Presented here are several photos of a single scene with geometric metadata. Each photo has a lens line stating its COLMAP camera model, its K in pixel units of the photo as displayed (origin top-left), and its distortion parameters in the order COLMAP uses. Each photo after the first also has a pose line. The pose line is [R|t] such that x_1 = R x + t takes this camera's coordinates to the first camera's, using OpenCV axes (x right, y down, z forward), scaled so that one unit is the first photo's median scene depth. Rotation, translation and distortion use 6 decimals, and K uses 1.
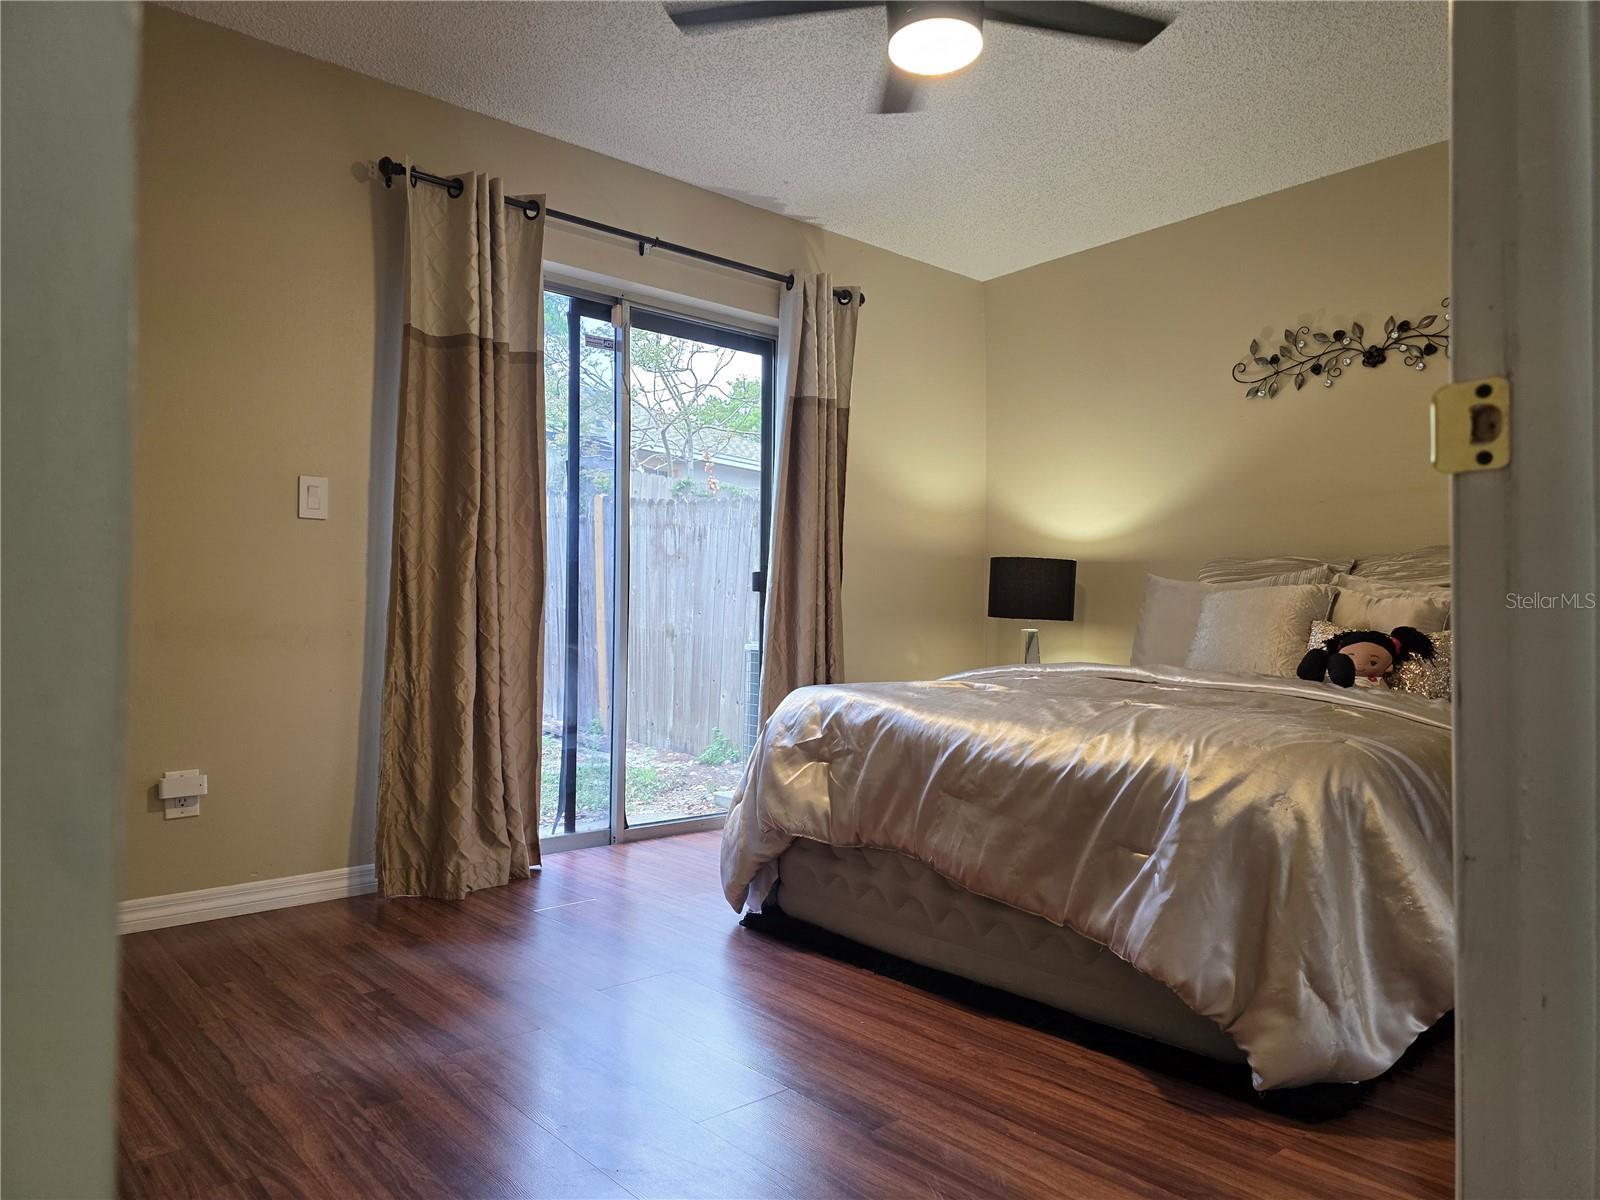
lens RADIAL K [[1122.8, 0, 800.0], [0, 1122.8, 600.0], [0, 0, 1]] dist [0.081802, -0.068995]
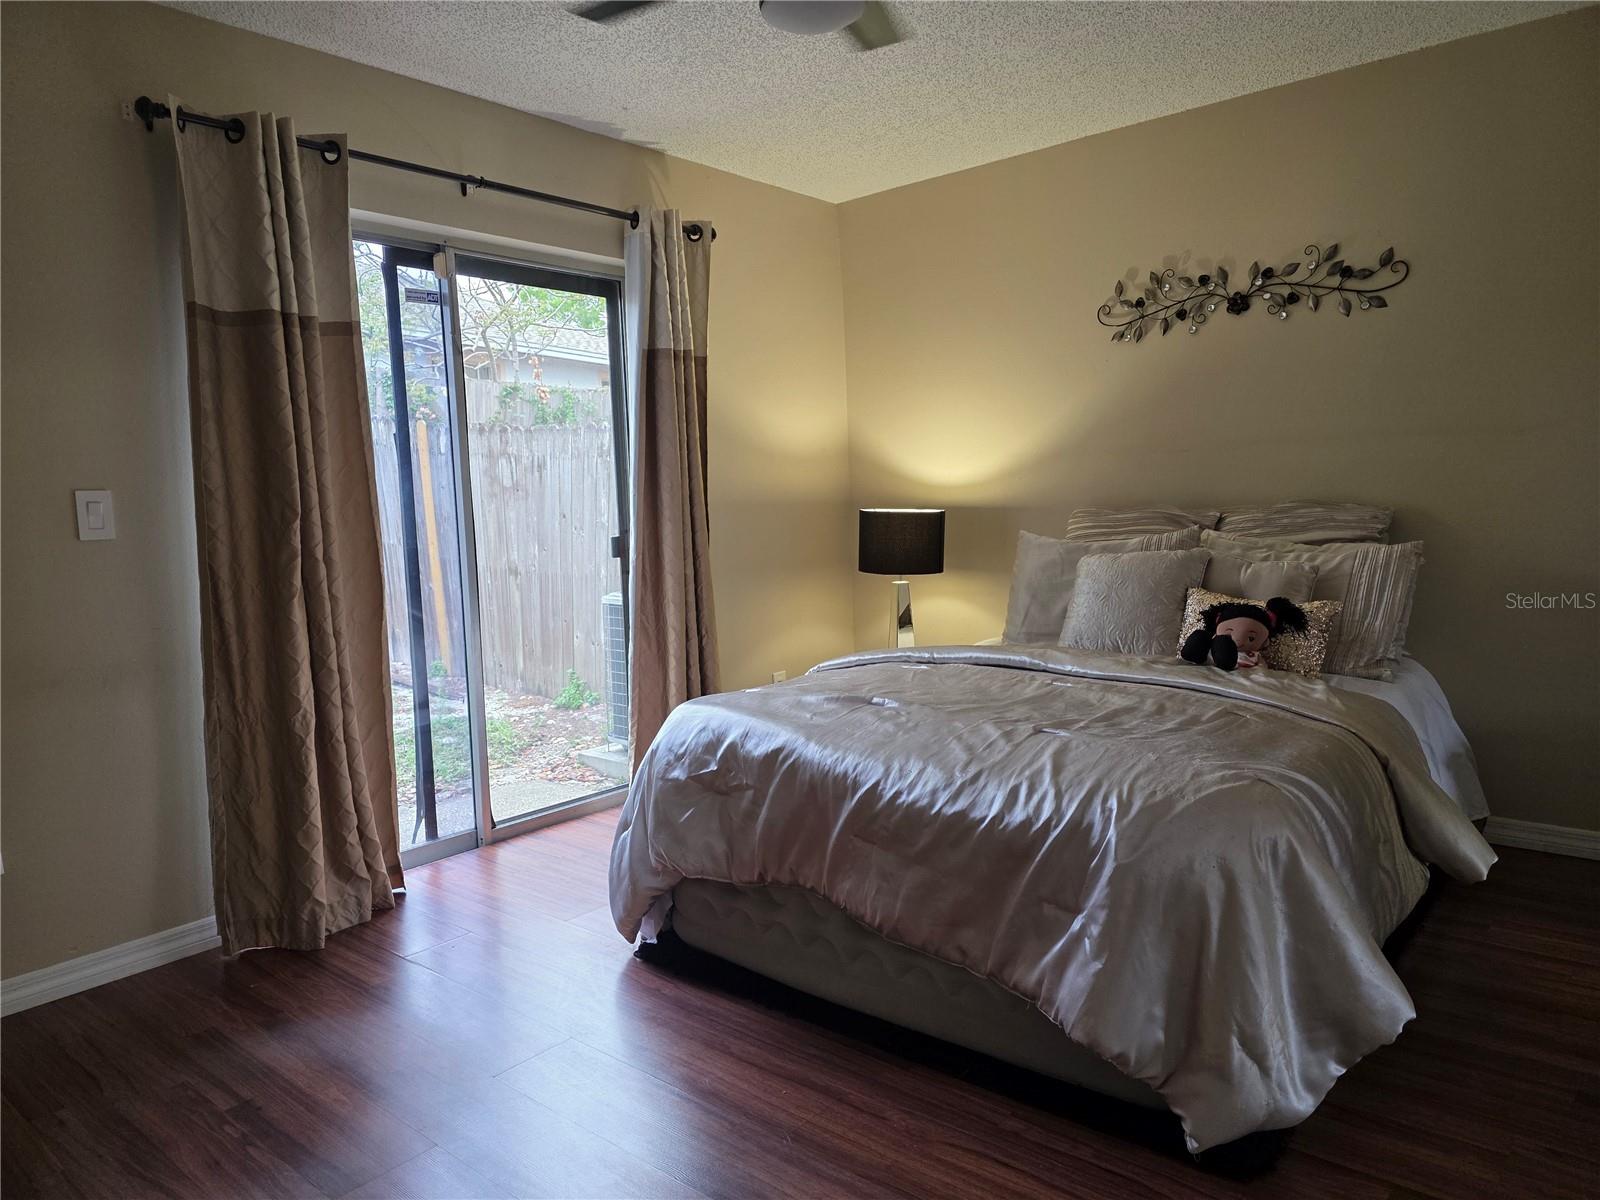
lens RADIAL K [[1122.8, 0, 800.0], [0, 1122.8, 600.0], [0, 0, 1]] dist [0.081802, -0.068995]
pose [[0.988185, -0.055787, 0.142752, -0.031440], [0.038790, 0.992113, 0.119194, -0.105270], [-0.148275, -0.112249, 0.982555, 0.069560]]
